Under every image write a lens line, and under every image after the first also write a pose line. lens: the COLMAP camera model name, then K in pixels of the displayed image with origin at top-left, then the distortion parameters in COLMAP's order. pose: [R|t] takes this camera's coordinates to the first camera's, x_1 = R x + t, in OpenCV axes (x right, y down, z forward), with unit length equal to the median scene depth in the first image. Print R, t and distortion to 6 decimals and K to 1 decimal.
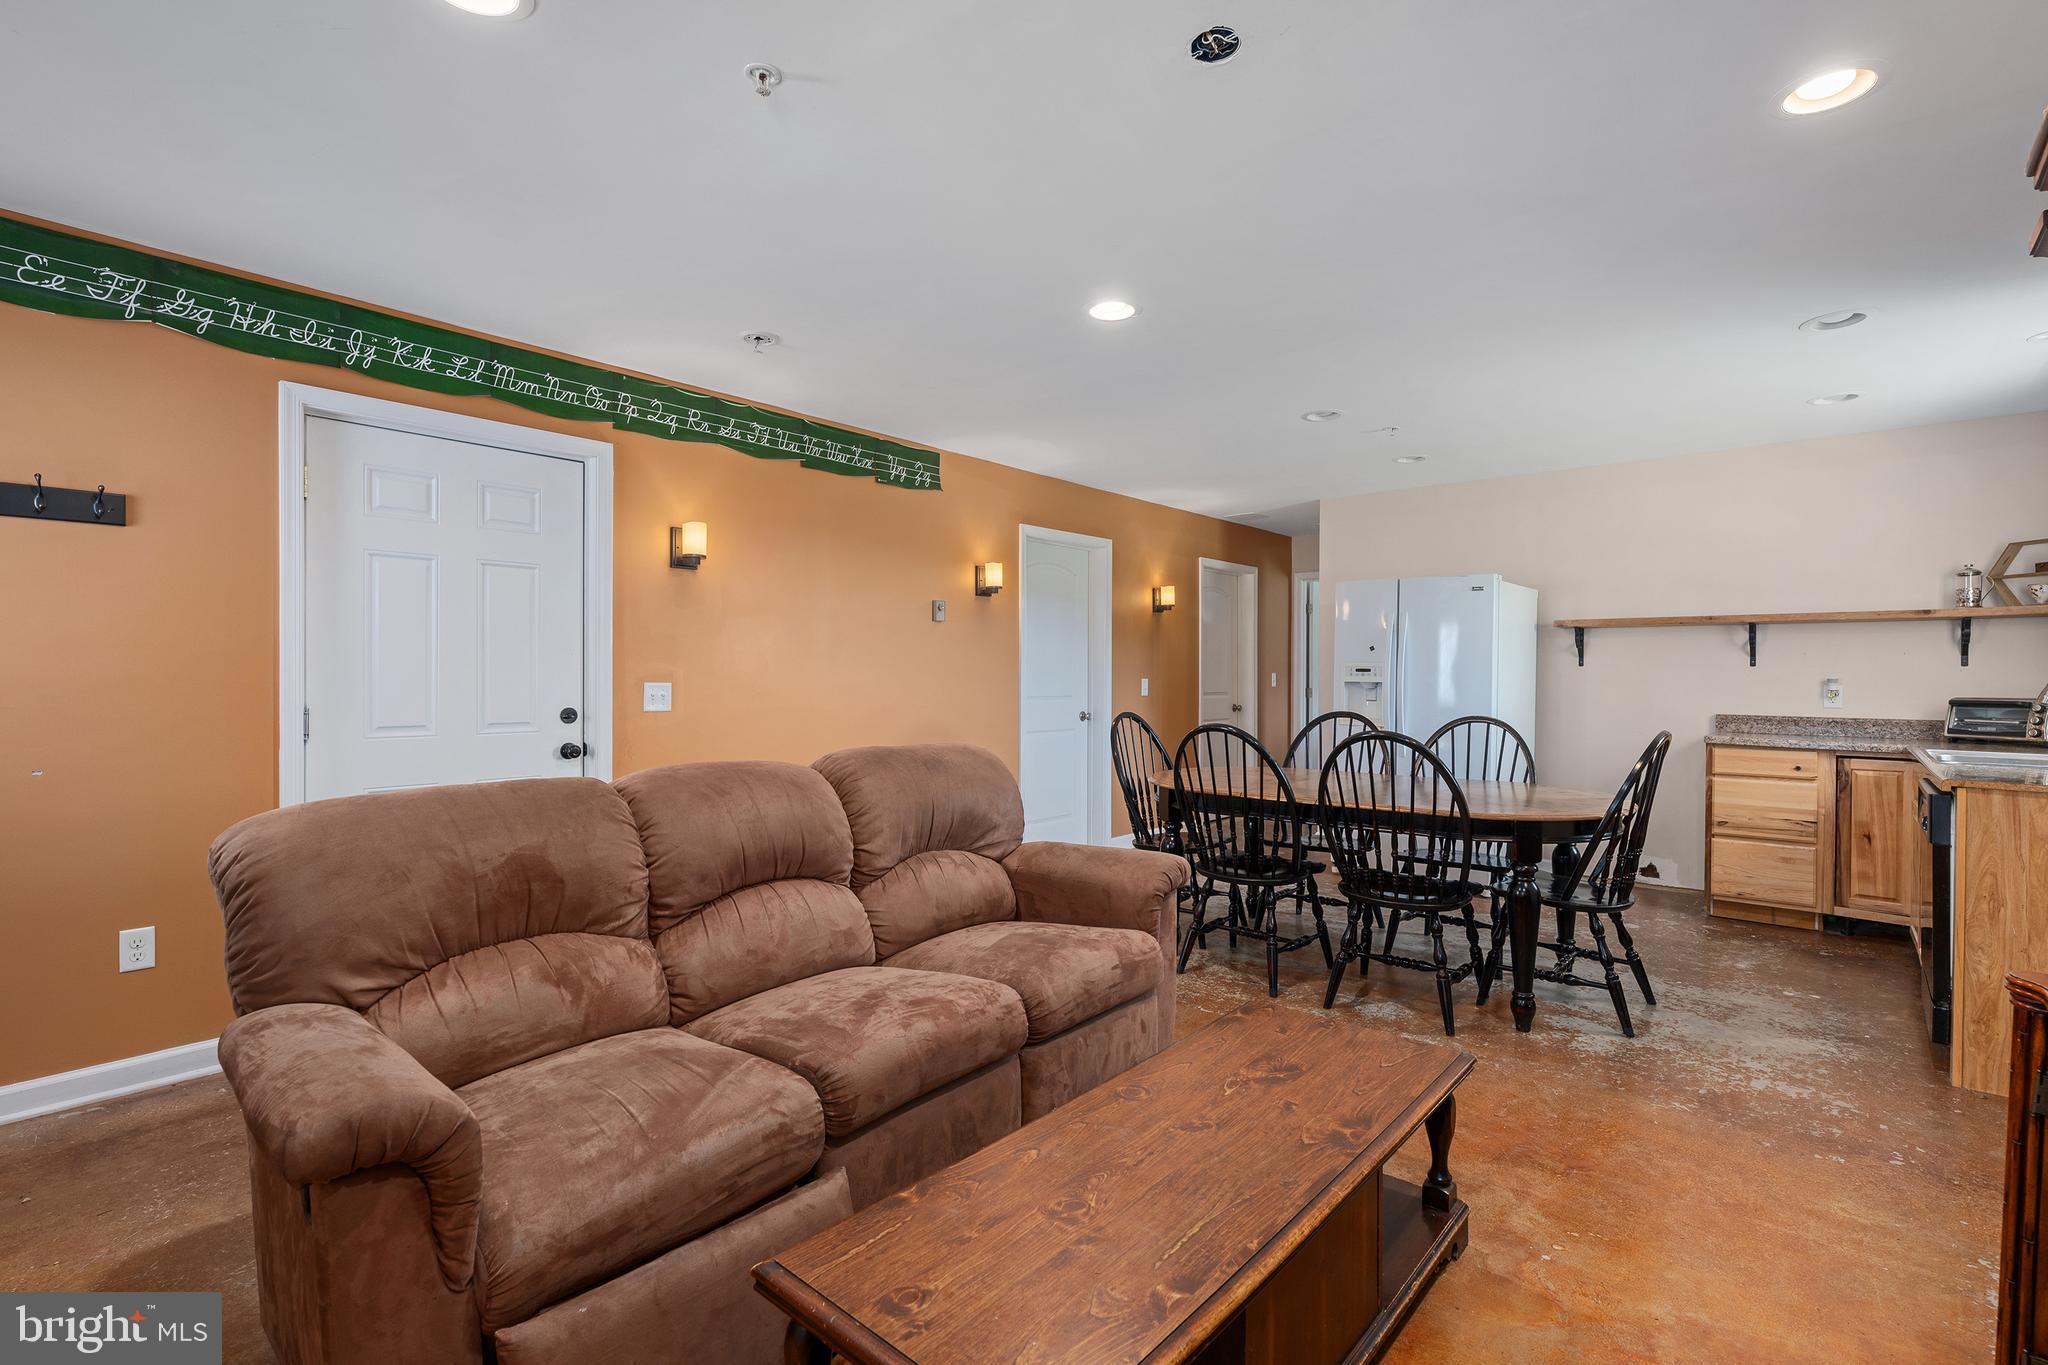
lens RADIAL K [[947.4, 0, 1024.0], [0, 947.4, 682.5], [0, 0, 1]] dist [0.002163, -0.000572]
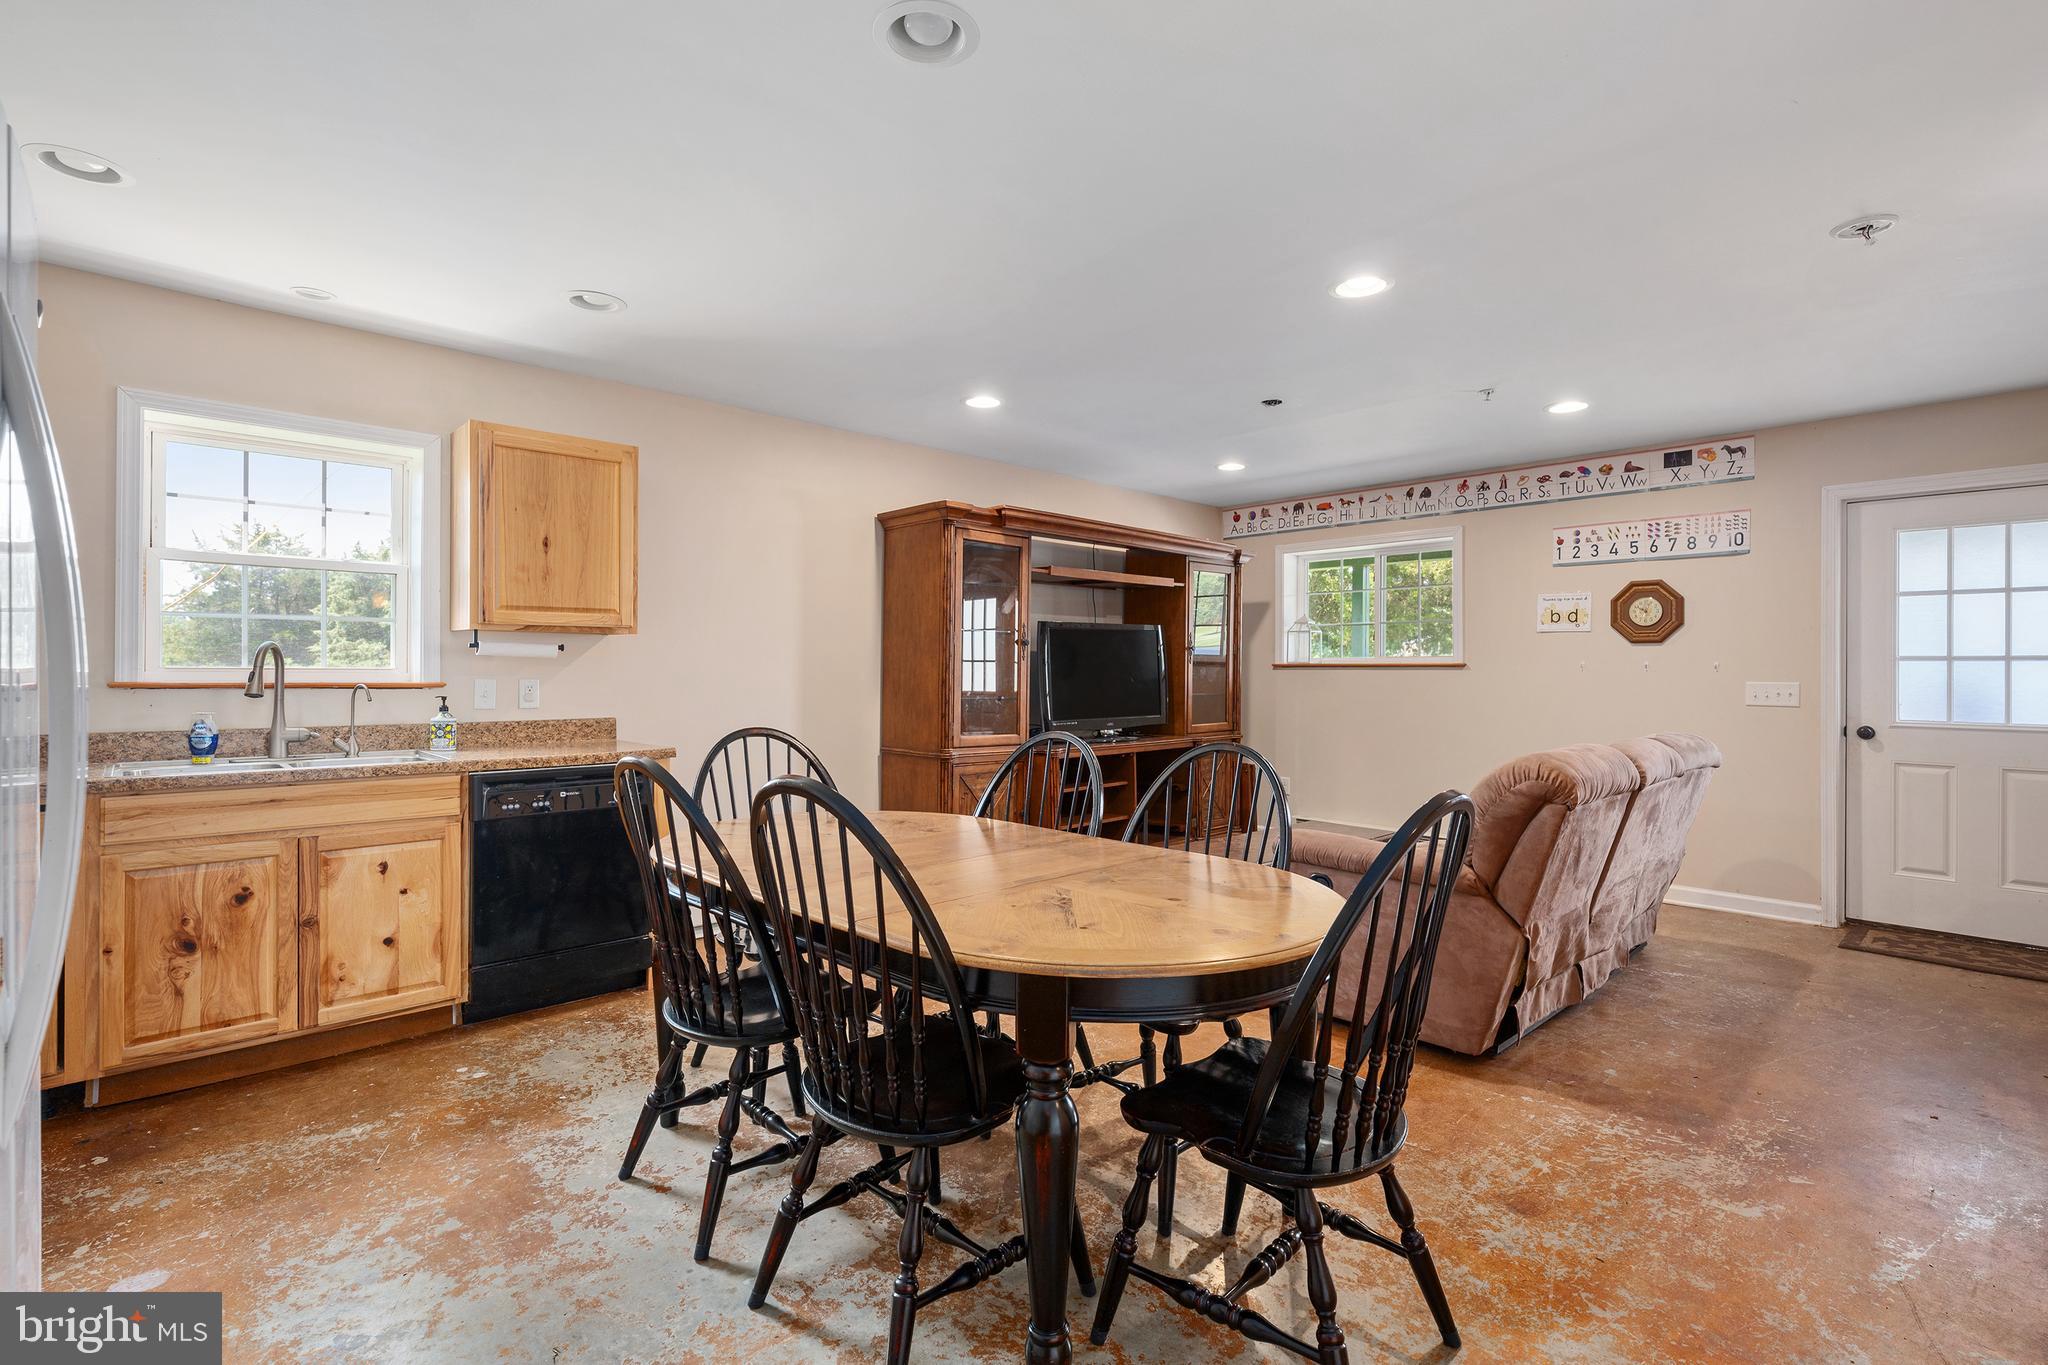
lens RADIAL K [[947.5, 0, 1019.2], [0, 947.5, 670.9], [0, 0, 1]] dist [-0.001547, 0.000307]
pose [[-0.993856, -0.010277, 0.110200, 0.228579], [-0.009051, 0.999892, 0.011619, -0.013850], [-0.110307, 0.010550, -0.993842, 1.394191]]
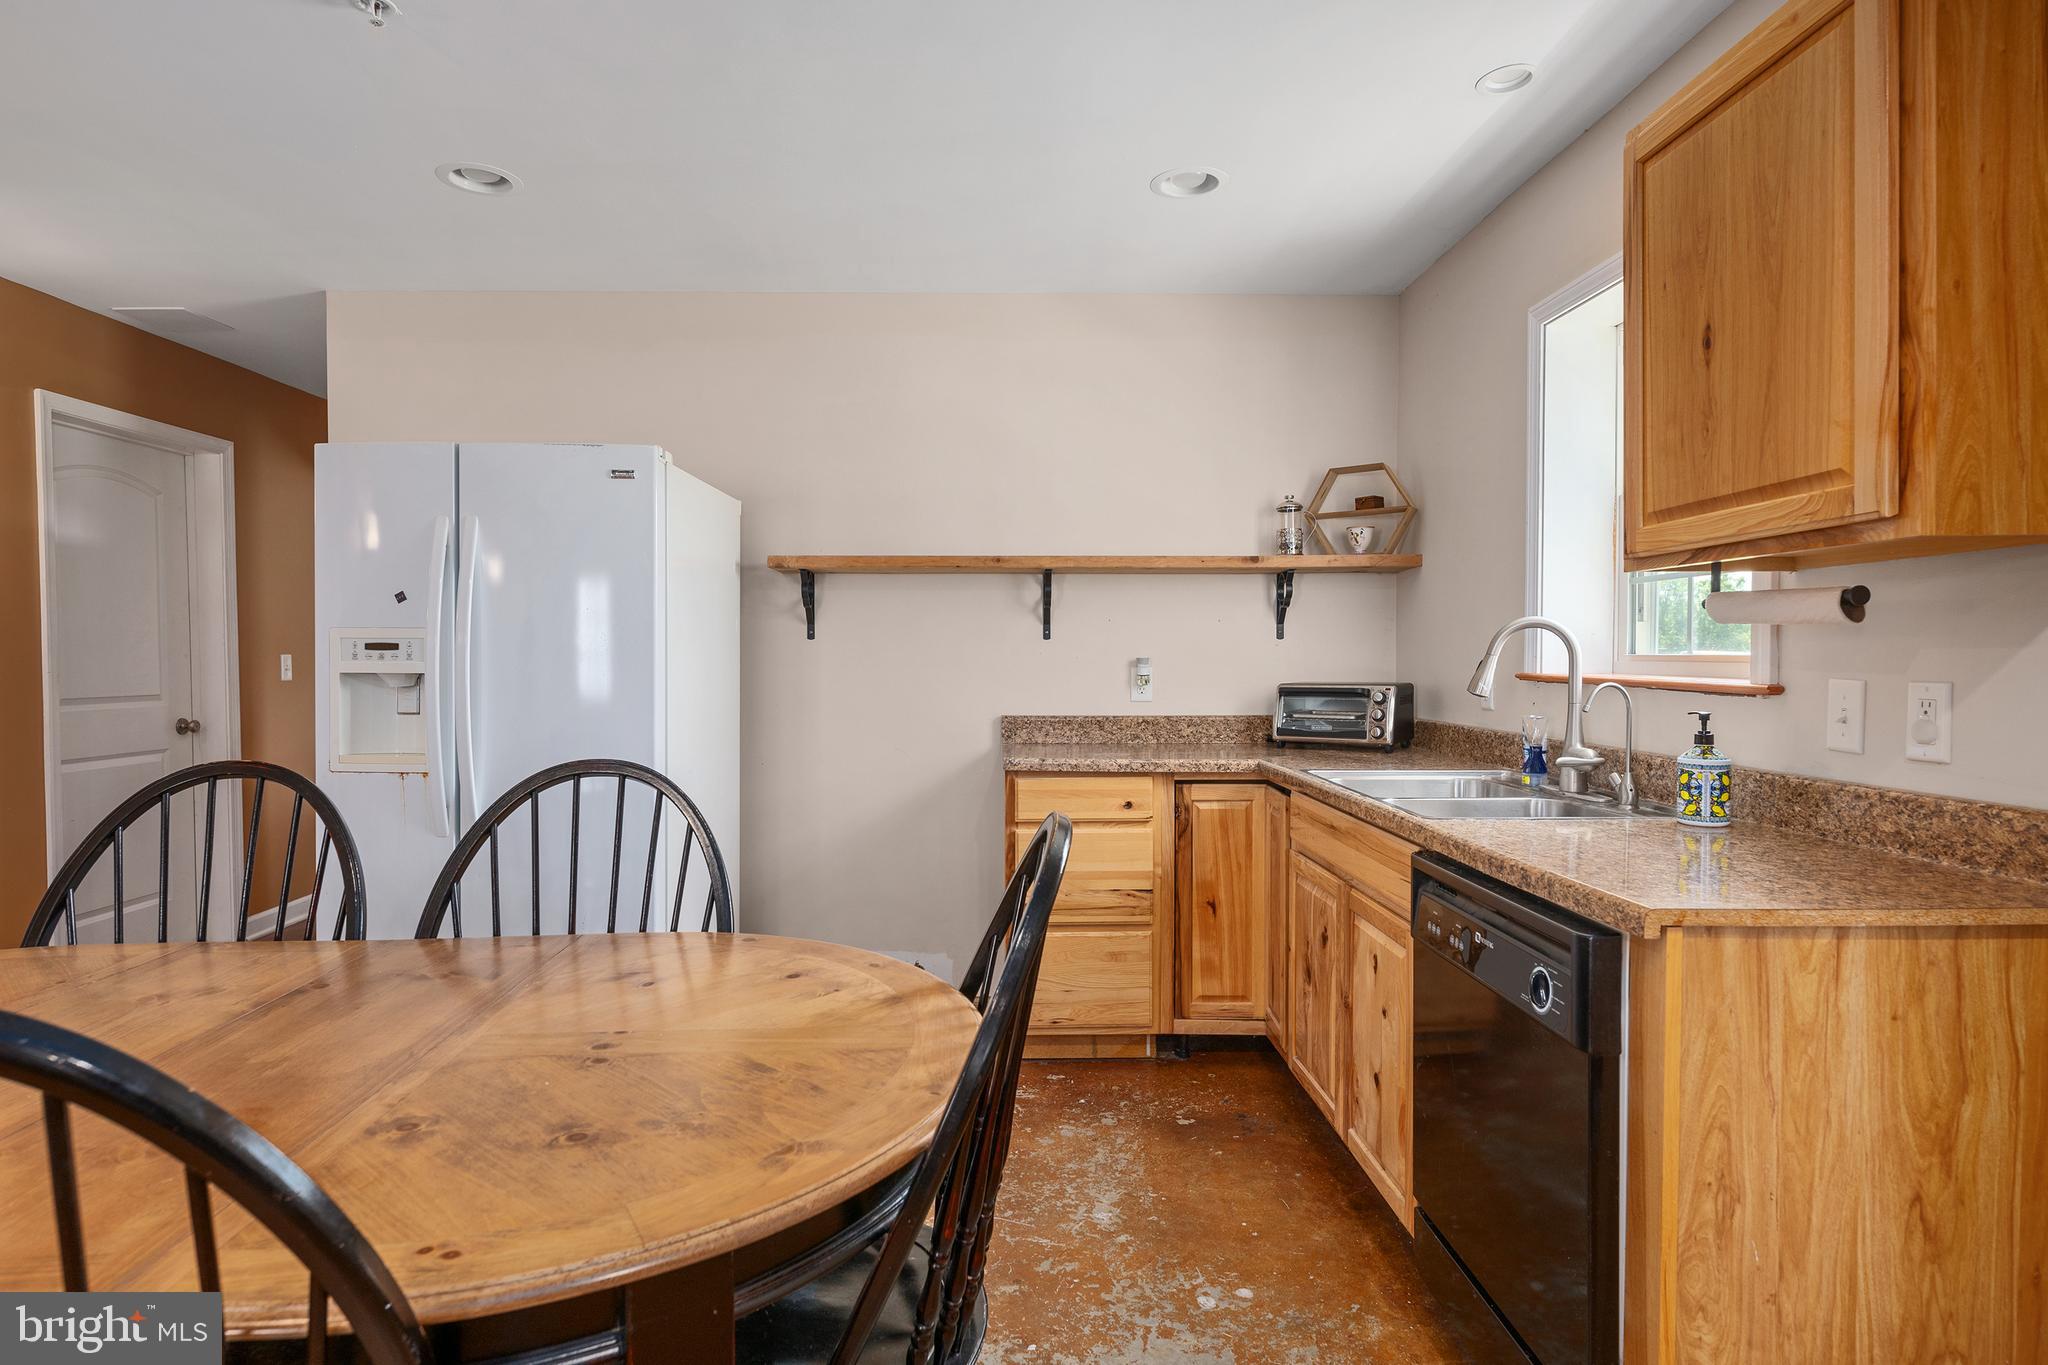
lens RADIAL K [[1101.1, 0, 1024.0], [0, 1101.1, 682.5], [0, 0, 1]] dist [-0.000911, -0.000056]
pose [[0.741125, -0.022622, 0.670986, 0.292782], [0.012112, 0.999720, 0.020327, -0.003598], [-0.671258, -0.006938, 0.741191, 0.521789]]
